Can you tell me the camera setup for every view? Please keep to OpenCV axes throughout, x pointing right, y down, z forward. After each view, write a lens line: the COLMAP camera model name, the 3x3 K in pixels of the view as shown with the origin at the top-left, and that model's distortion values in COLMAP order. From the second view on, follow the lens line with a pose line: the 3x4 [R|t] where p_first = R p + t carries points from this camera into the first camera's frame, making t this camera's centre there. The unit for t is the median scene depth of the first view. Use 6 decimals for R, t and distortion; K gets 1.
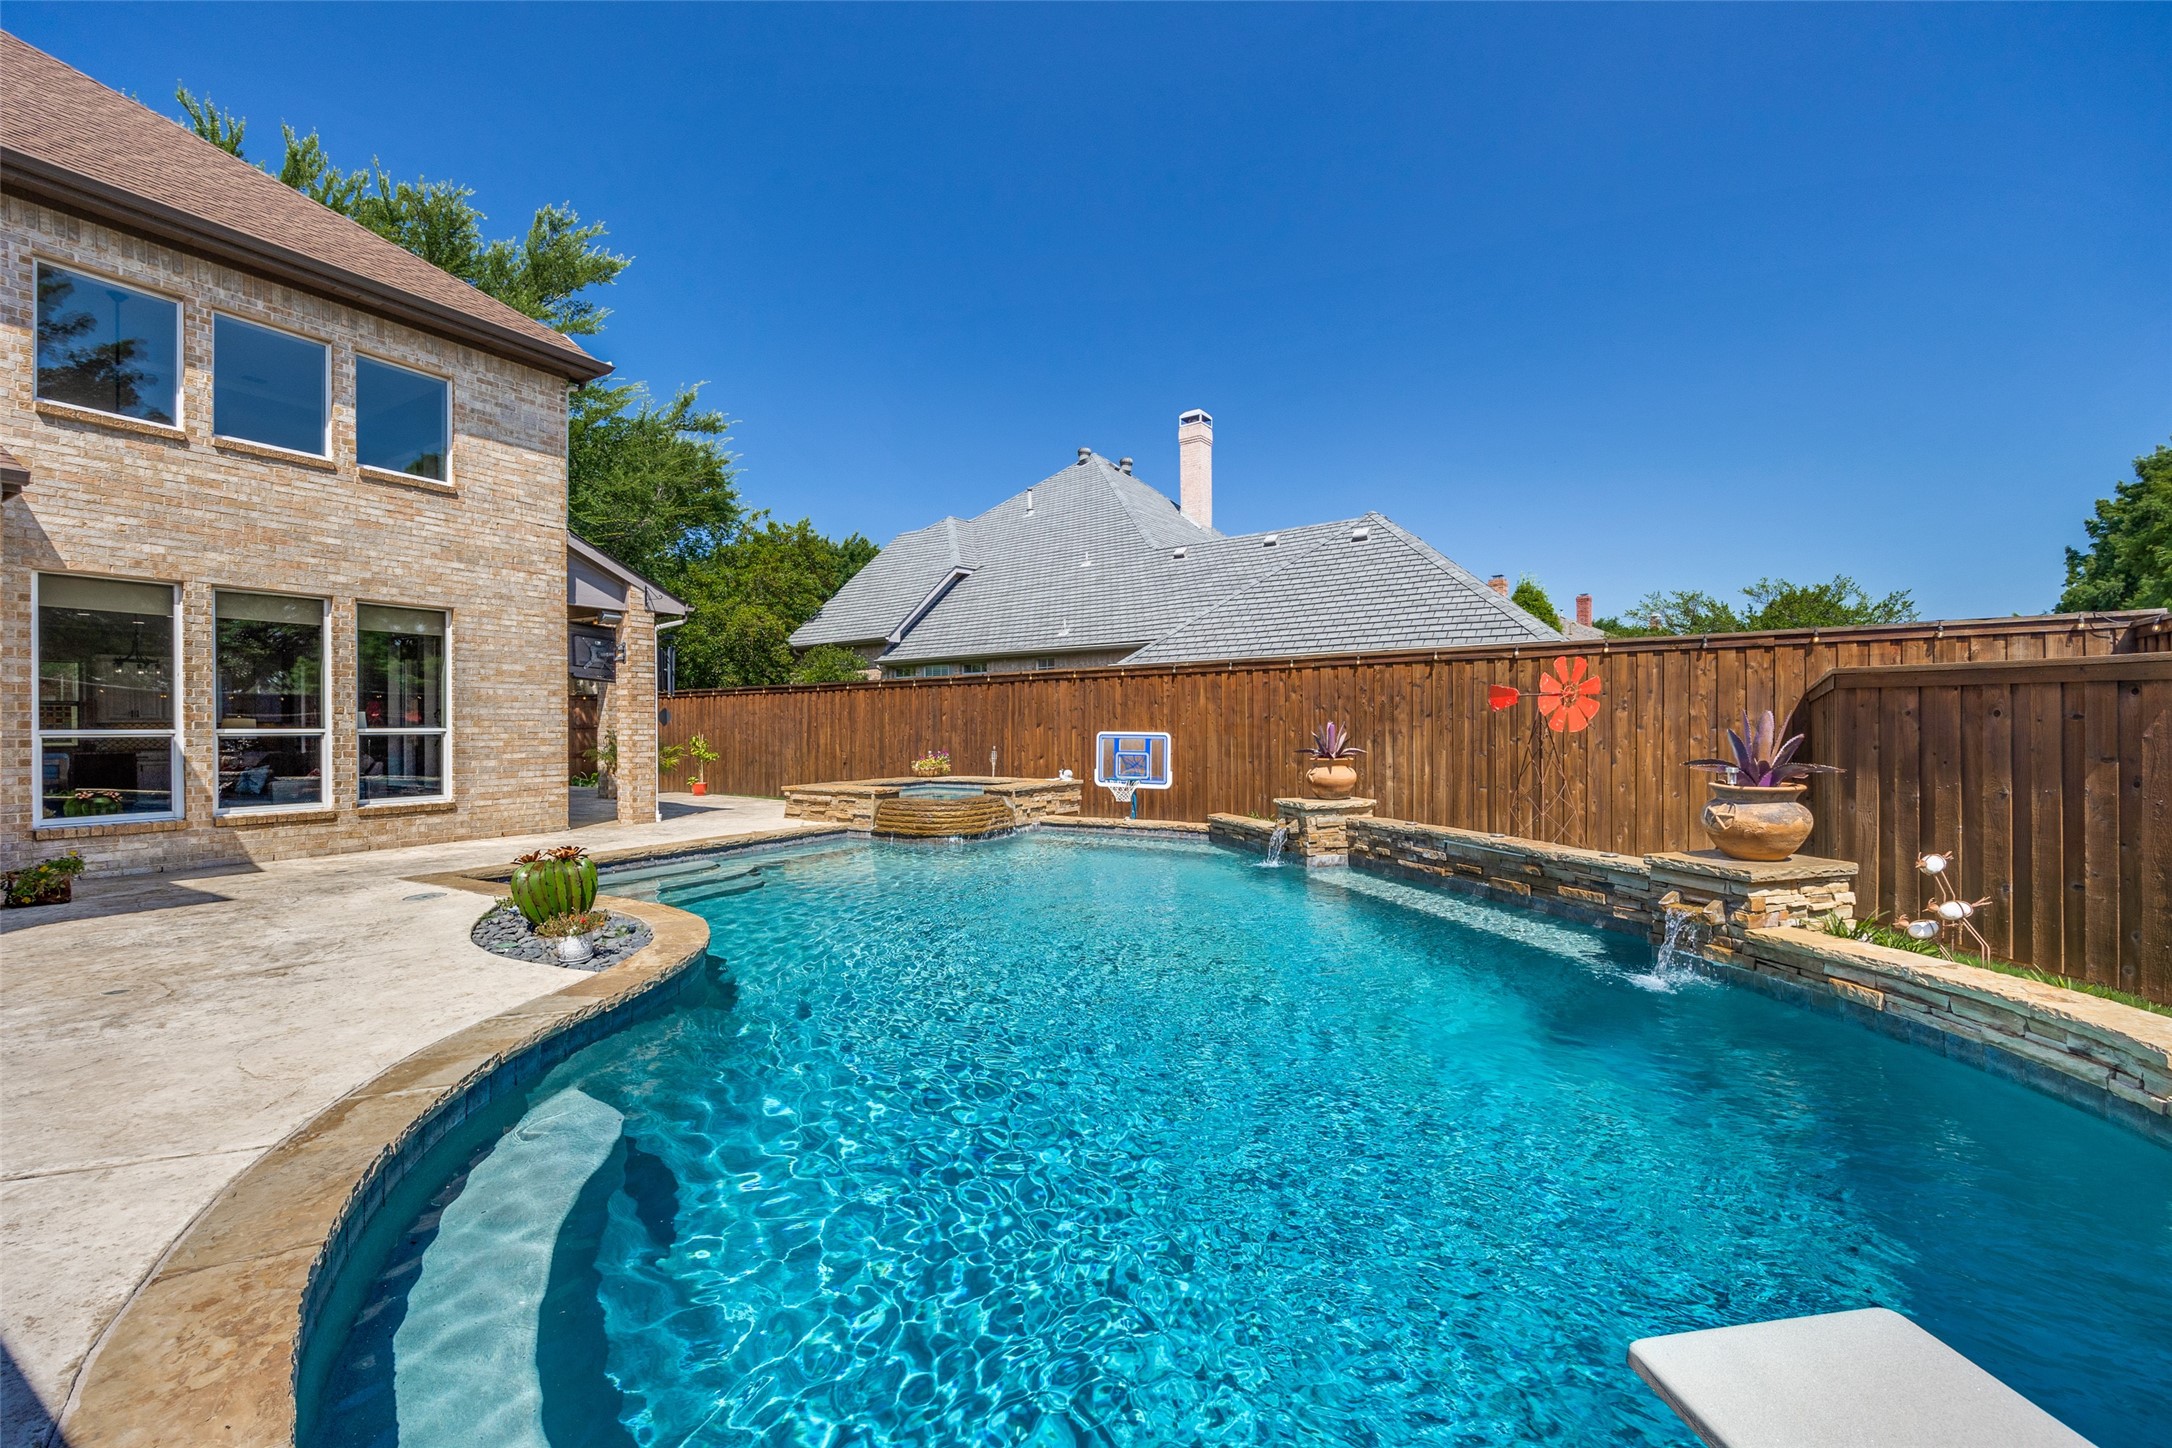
lens RADIAL K [[881.8, 0, 1093.6], [0, 881.8, 728.0], [0, 0, 1]] dist [-0.001096, 0.000601]
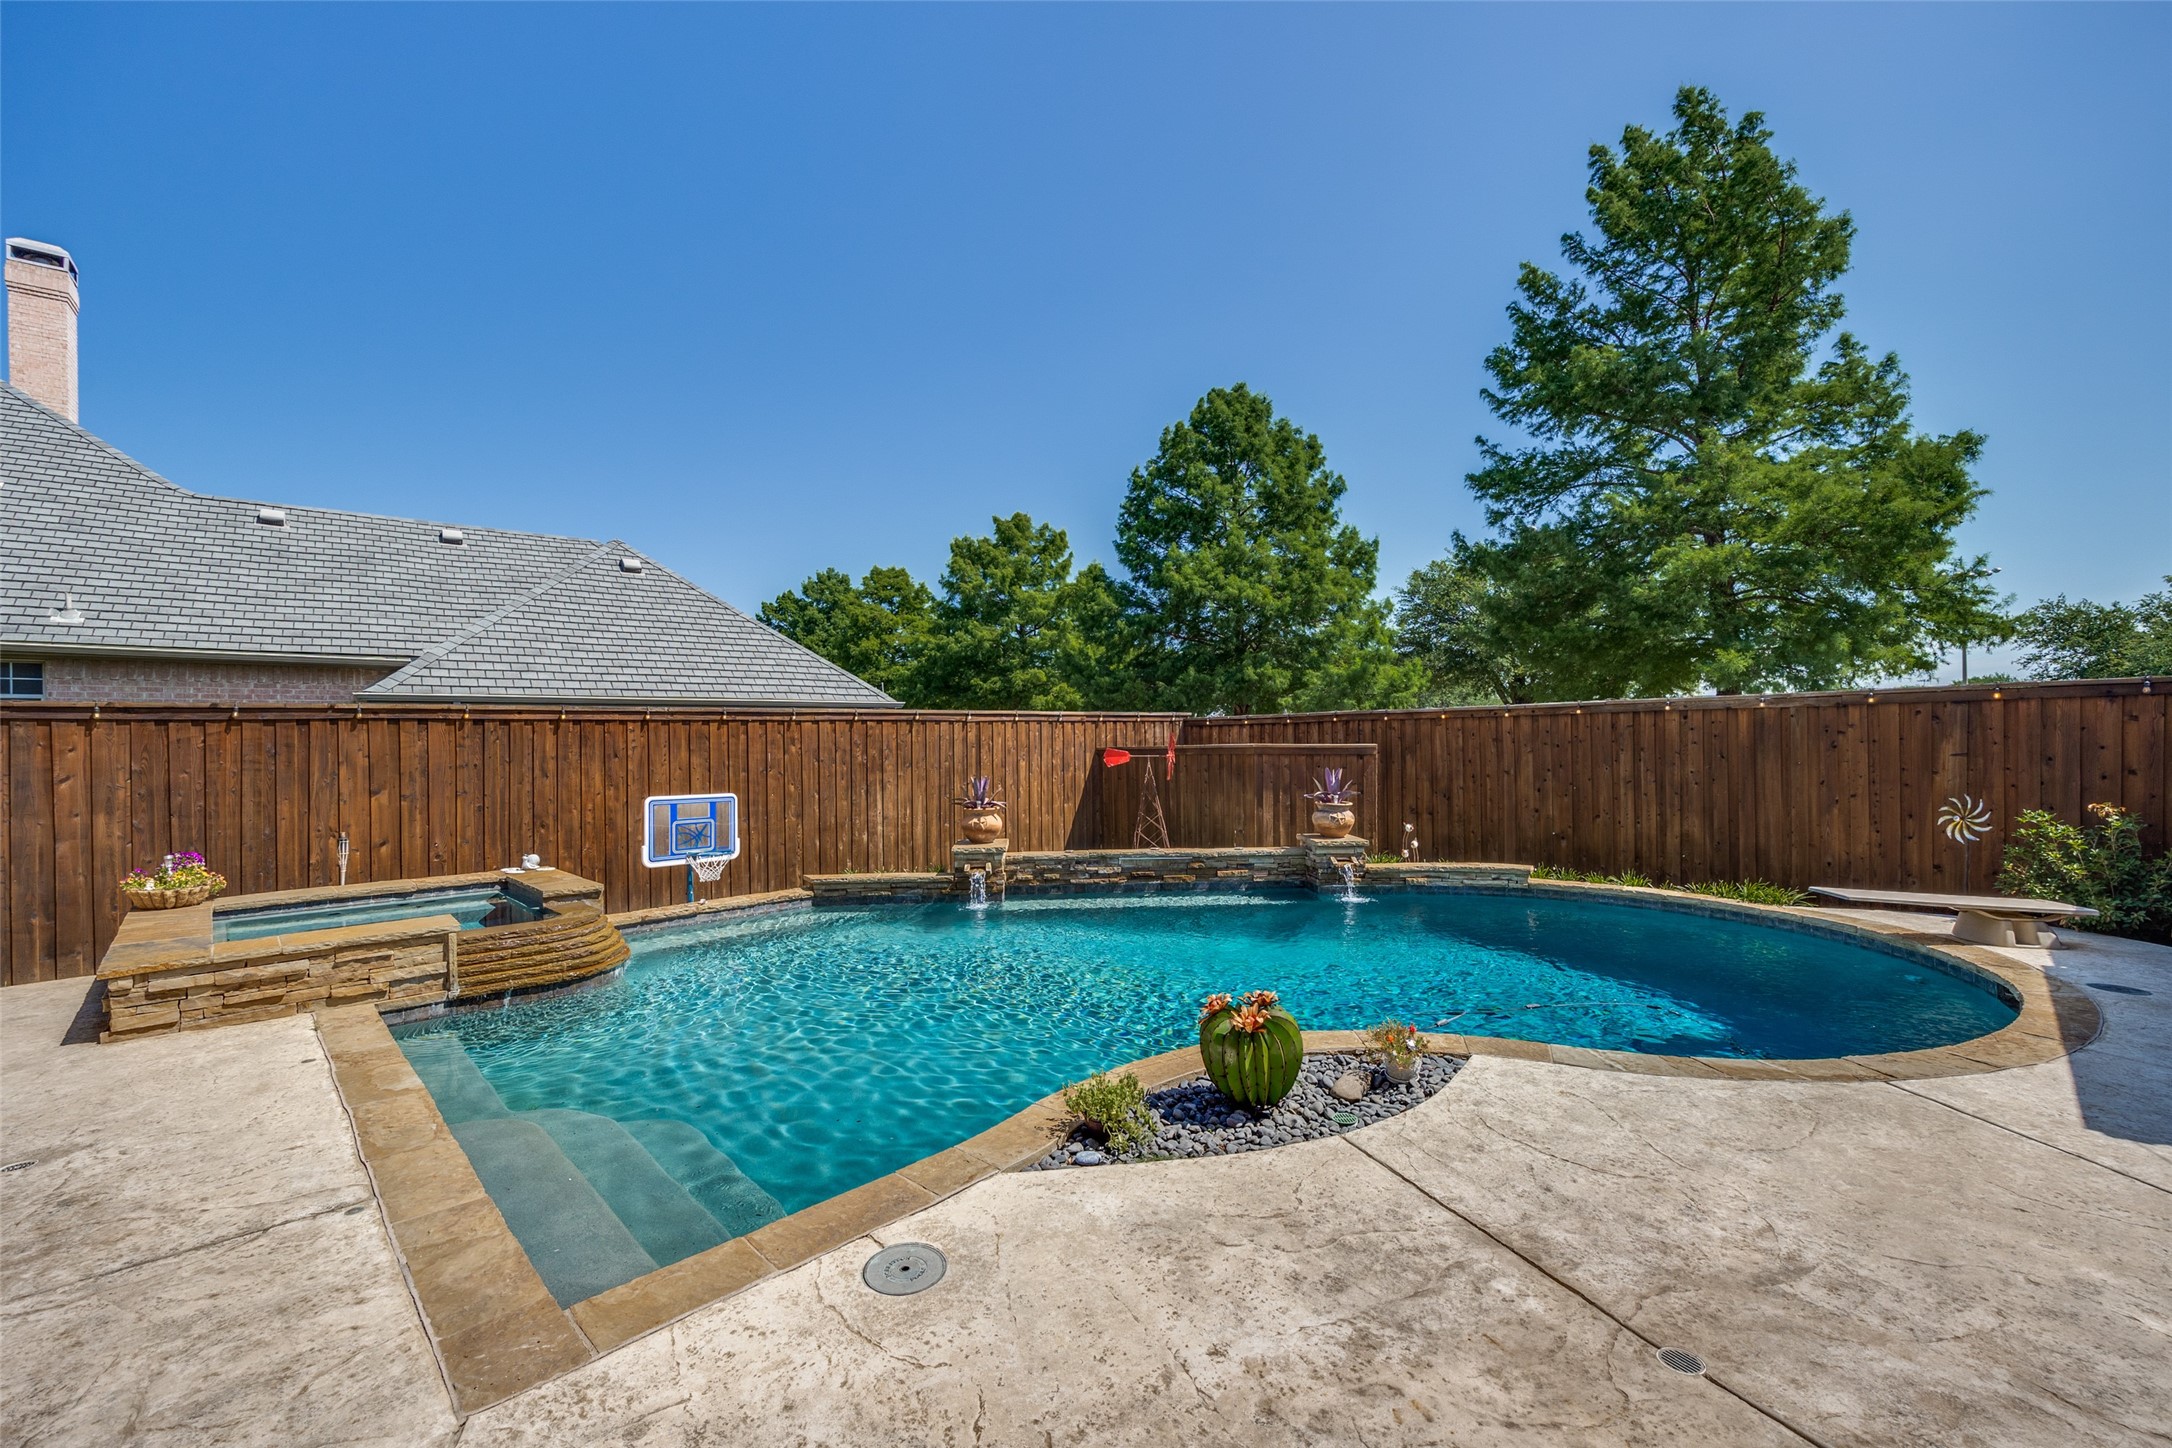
lens RADIAL K [[881.8, 0, 1065.6], [0, 881.8, 741.5], [0, 0, 1]] dist [-0.001096, 0.000601]
pose [[0.265214, 0.002166, 0.964187, -0.799843], [0.013609, 0.999889, -0.005990, -0.043306], [-0.964094, 0.014710, 0.265155, 0.558101]]
